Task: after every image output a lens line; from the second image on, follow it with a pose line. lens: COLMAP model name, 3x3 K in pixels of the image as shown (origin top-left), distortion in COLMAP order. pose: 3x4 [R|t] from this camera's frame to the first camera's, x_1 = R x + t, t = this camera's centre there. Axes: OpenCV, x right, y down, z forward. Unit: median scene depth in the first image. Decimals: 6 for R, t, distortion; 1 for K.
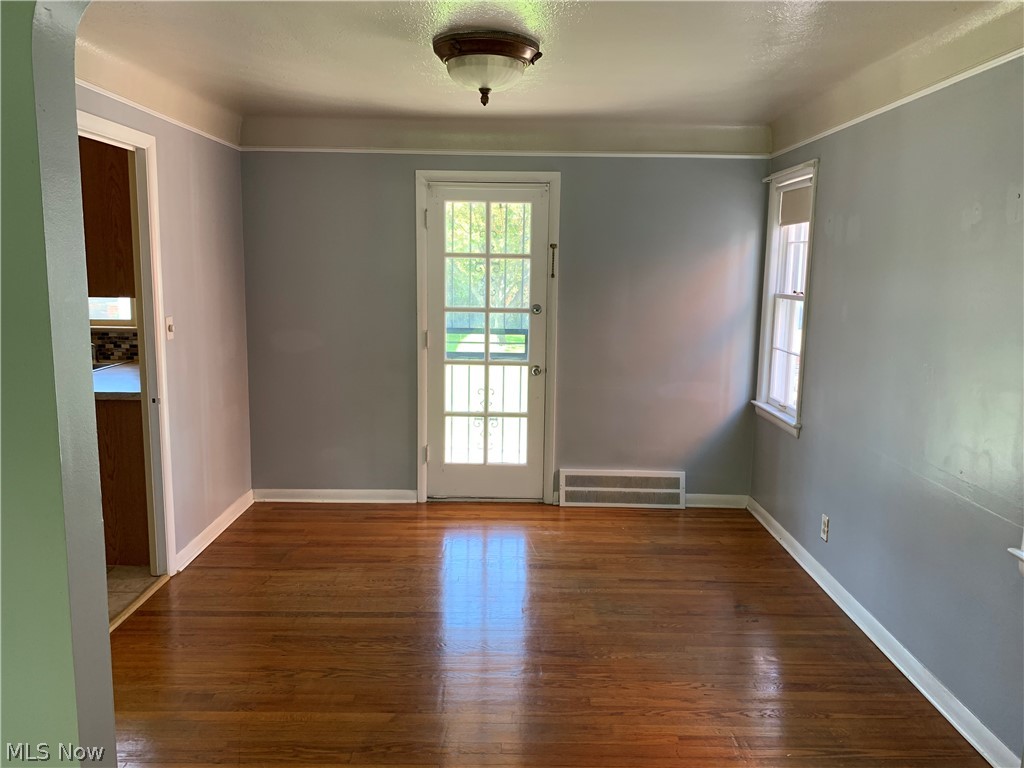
lens RADIAL K [[777.8, 0, 513.0], [0, 777.8, 383.0], [0, 0, 1]] dist [0.002234, -0.003867]
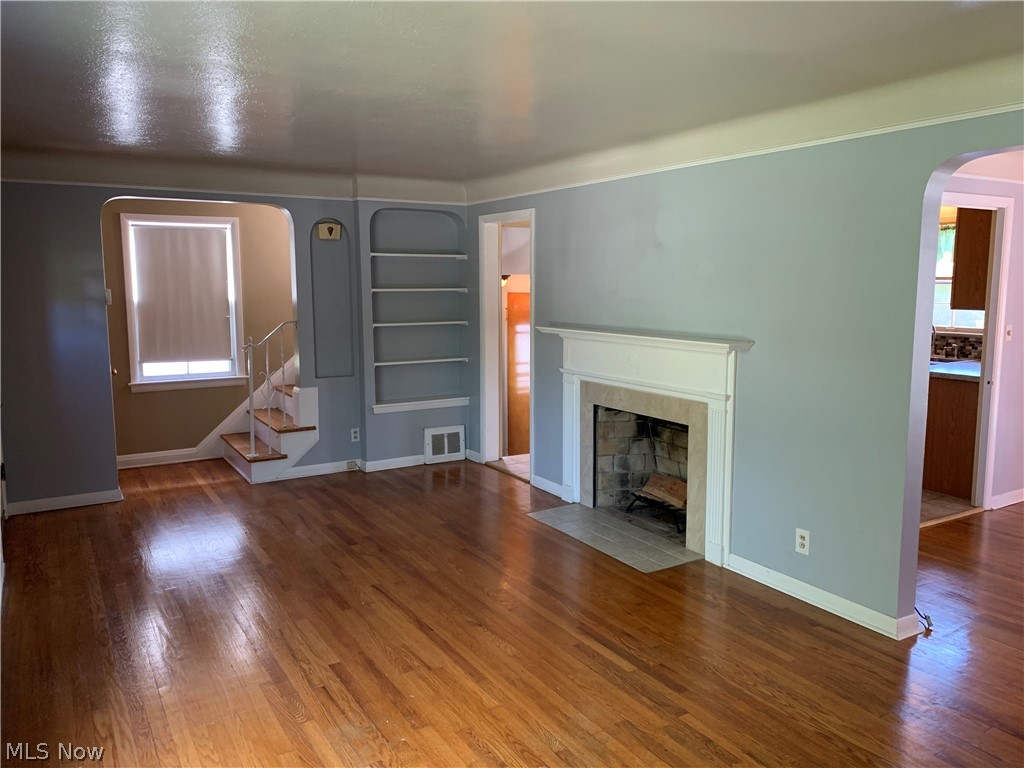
lens RADIAL K [[777.8, 0, 512.7], [0, 777.8, 383.3], [0, 0, 1]] dist [0.002234, -0.003867]
pose [[0.517566, 0.094877, -0.850367, 0.293655], [-0.108297, 0.993105, 0.044888, 0.052884], [0.848762, 0.068859, 0.524272, -0.479627]]
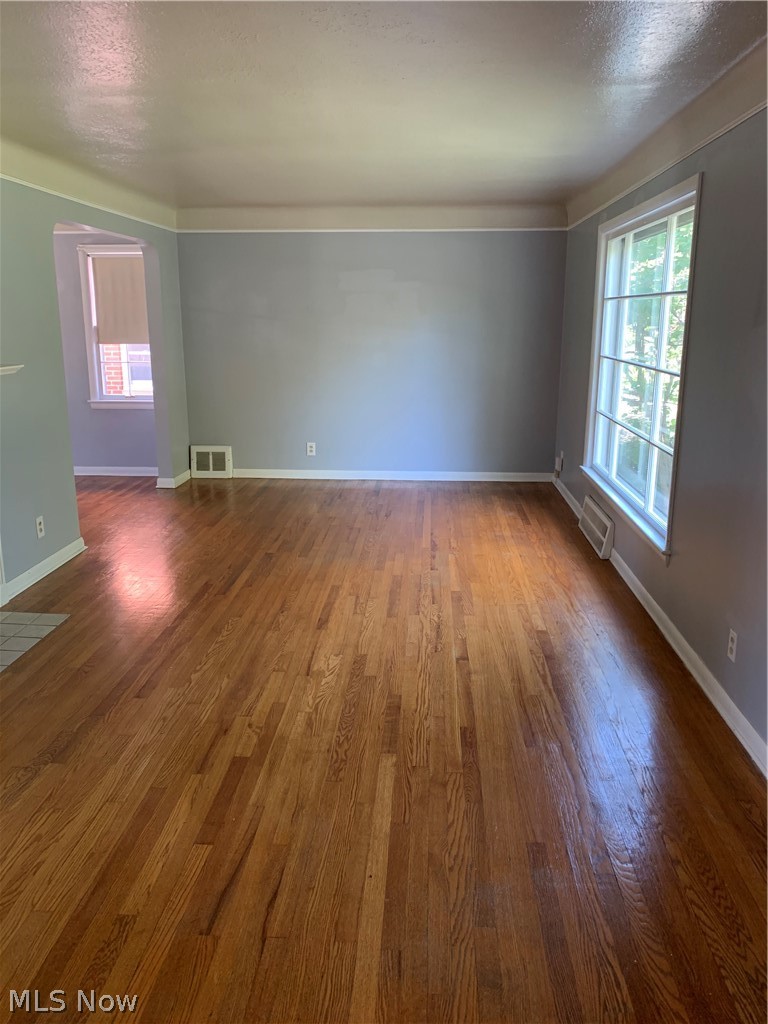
lens RADIAL K [[777.8, 0, 383.5], [0, 777.8, 509.8], [0, 0, 1]] dist [0.002234, -0.003867]
pose [[0.061921, -0.258720, 0.963966, -2.883838], [0.132821, 0.959365, 0.248954, -0.029351], [-0.989204, 0.112619, 0.093769, -0.076992]]
